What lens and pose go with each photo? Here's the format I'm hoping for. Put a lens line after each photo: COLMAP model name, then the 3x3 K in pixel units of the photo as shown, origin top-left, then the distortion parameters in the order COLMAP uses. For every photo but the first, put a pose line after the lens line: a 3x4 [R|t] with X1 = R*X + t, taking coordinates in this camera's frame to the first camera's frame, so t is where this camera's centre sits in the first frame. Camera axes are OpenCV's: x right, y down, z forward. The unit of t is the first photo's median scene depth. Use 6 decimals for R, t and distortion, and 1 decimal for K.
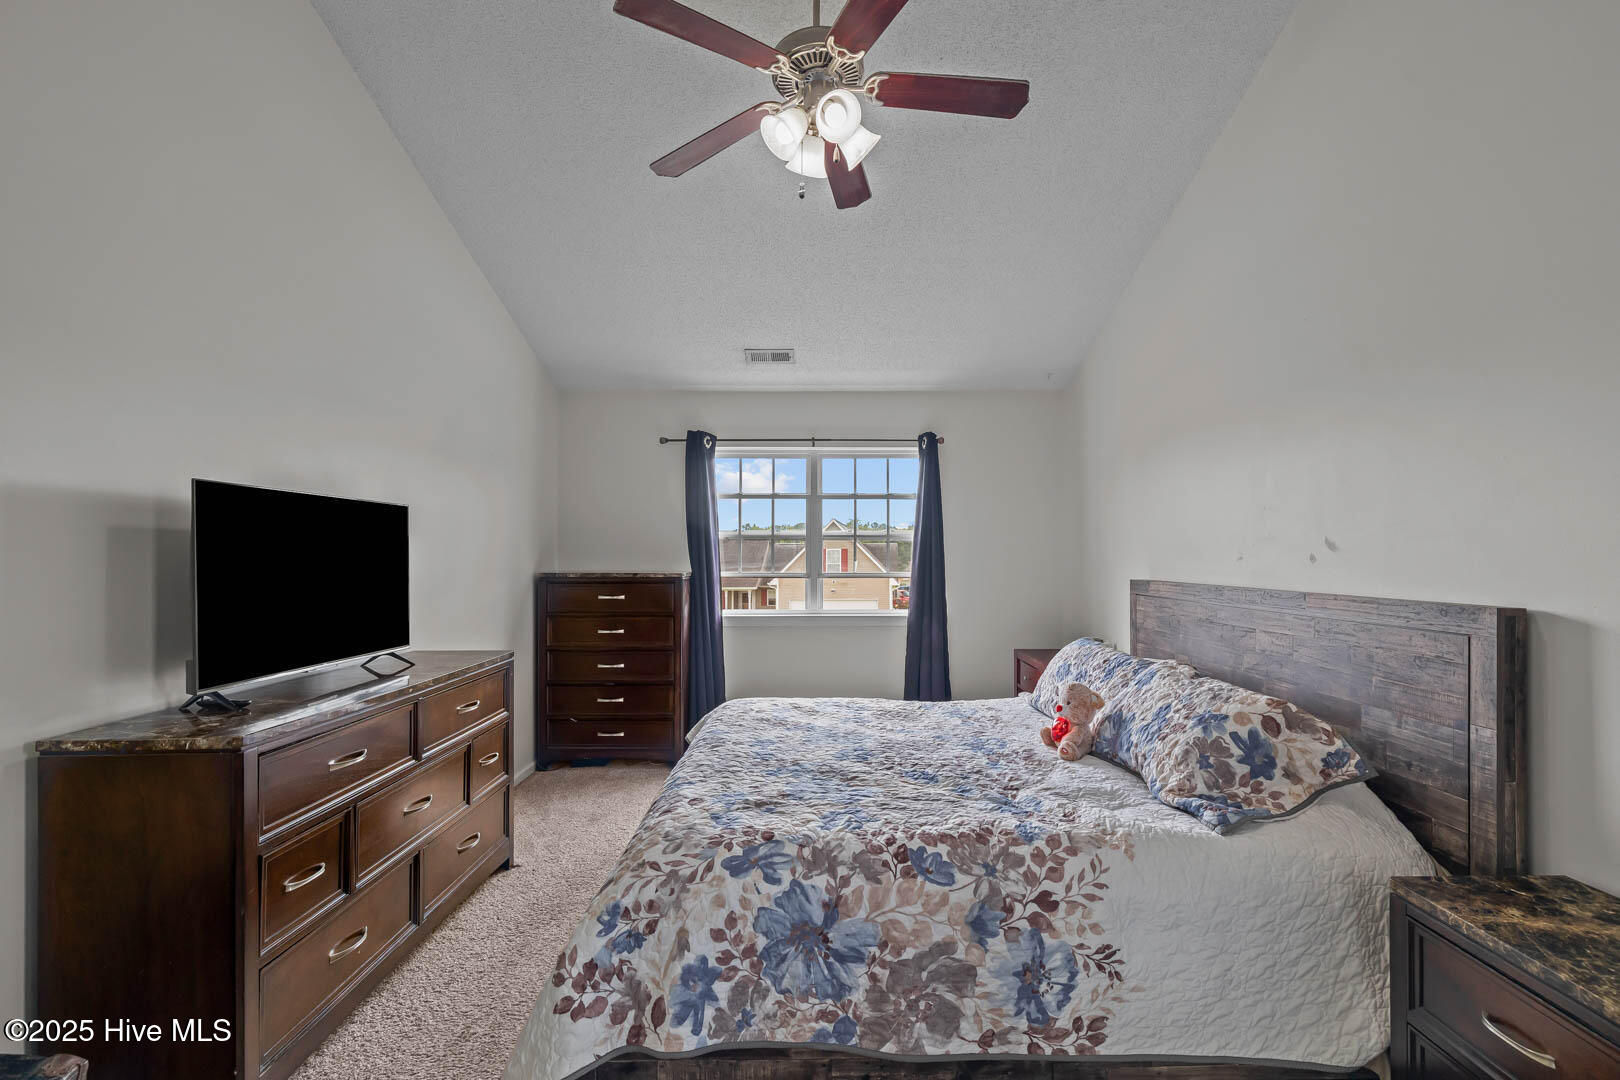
lens RADIAL K [[732.3, 0, 824.5], [0, 732.3, 552.2], [0, 0, 1]] dist [0.002802, -0.000667]
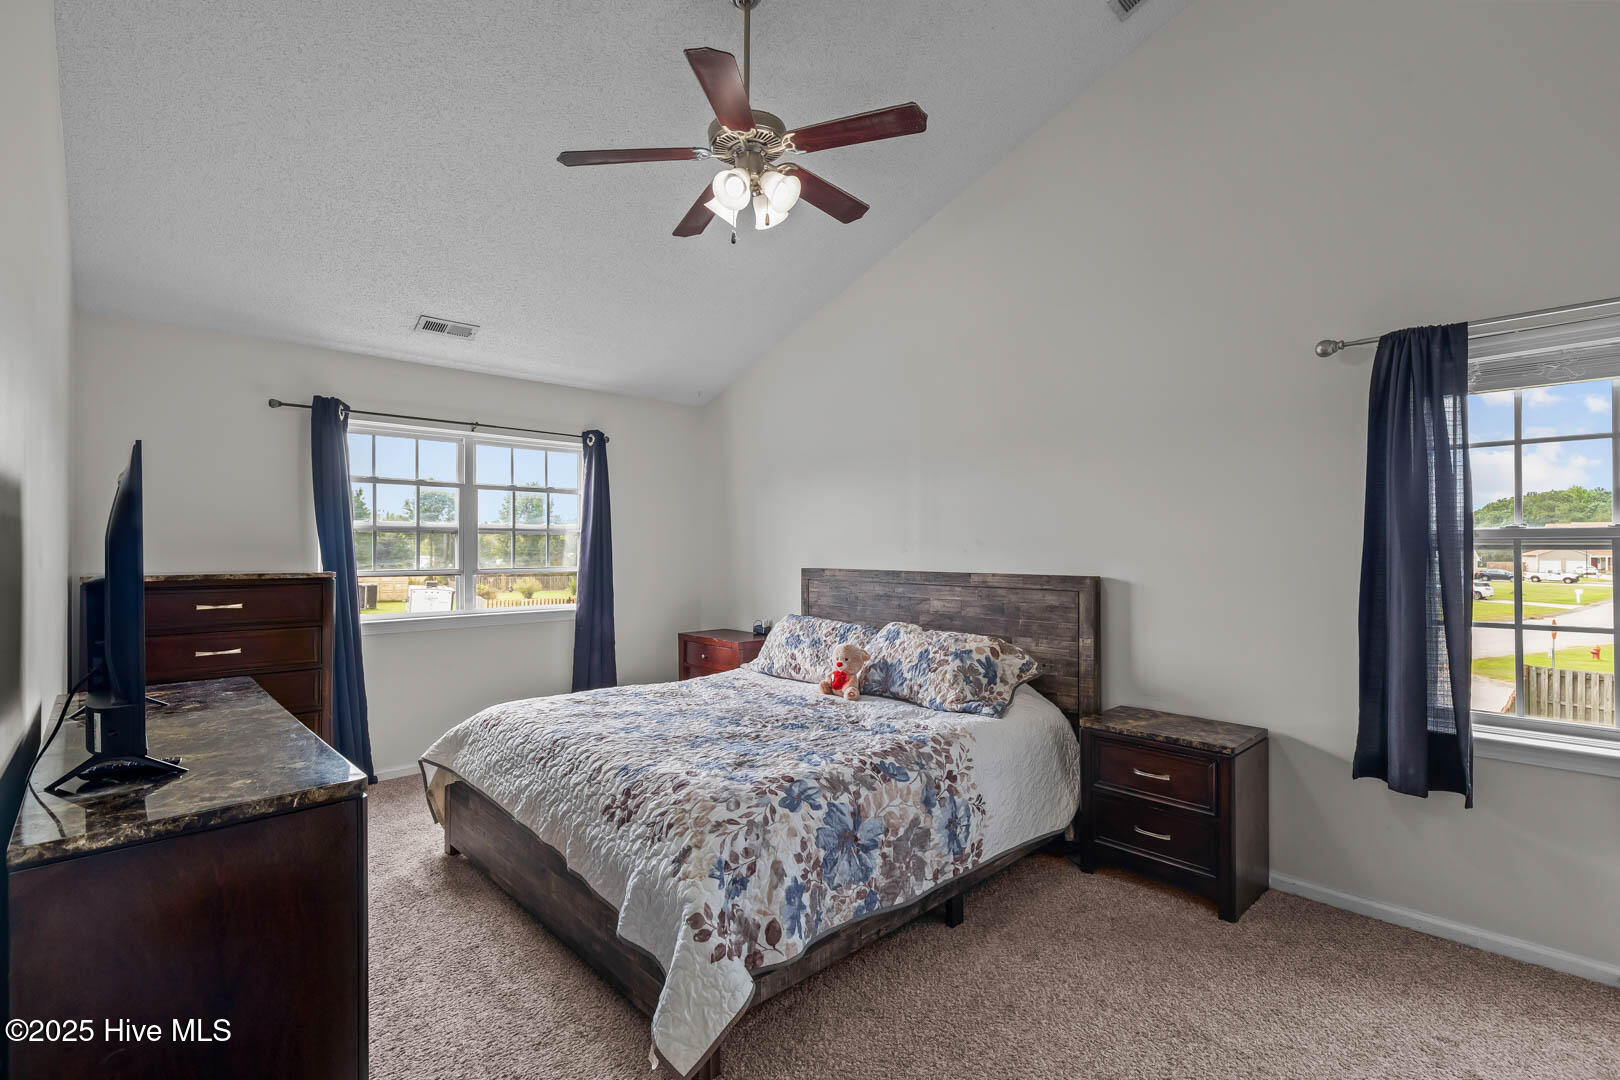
lens RADIAL K [[732.3, 0, 833.4], [0, 732.3, 537.3], [0, 0, 1]] dist [0.002802, -0.000667]
pose [[0.725455, 0.010033, 0.688197, -0.813945], [-0.002535, 0.999926, -0.011905, -0.003436], [-0.688265, 0.006892, 0.725426, 0.050047]]
